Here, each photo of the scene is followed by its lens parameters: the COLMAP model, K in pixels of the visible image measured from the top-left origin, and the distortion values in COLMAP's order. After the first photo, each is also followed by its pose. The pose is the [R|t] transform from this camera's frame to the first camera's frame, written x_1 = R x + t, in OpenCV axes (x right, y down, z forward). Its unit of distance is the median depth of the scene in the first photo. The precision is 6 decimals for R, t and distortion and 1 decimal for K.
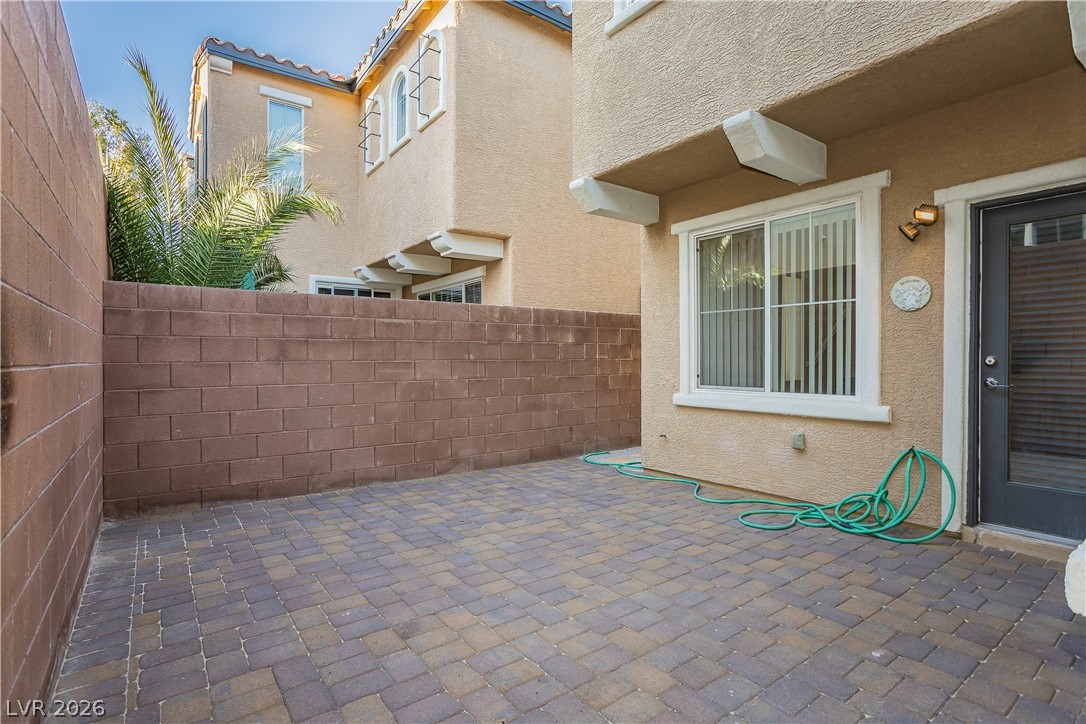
lens RADIAL K [[532.9, 0, 542.1], [0, 532.9, 356.3], [0, 0, 1]] dist [-0.042911, 0.022019]
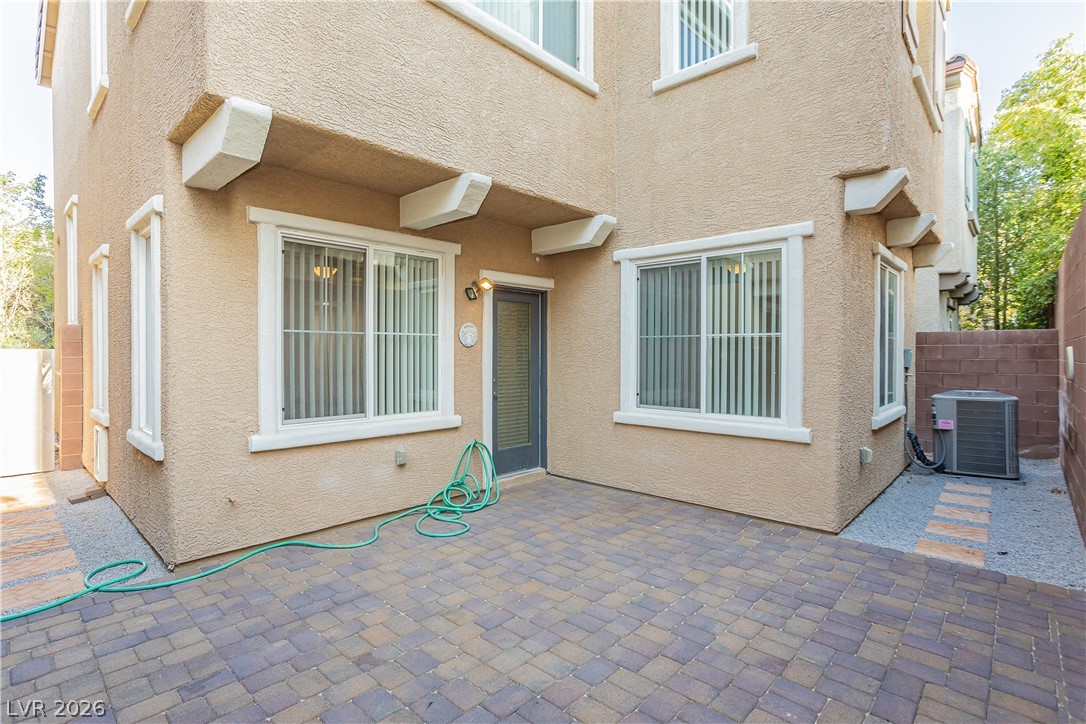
lens RADIAL K [[532.9, 0, 542.1], [0, 532.9, 356.3], [0, 0, 1]] dist [-0.042911, 0.022019]
pose [[-0.171407, 0.006071, 0.985182, -0.695366], [0.003467, 0.999979, -0.005559, -0.046140], [-0.985194, 0.002463, -0.171424, 0.942609]]
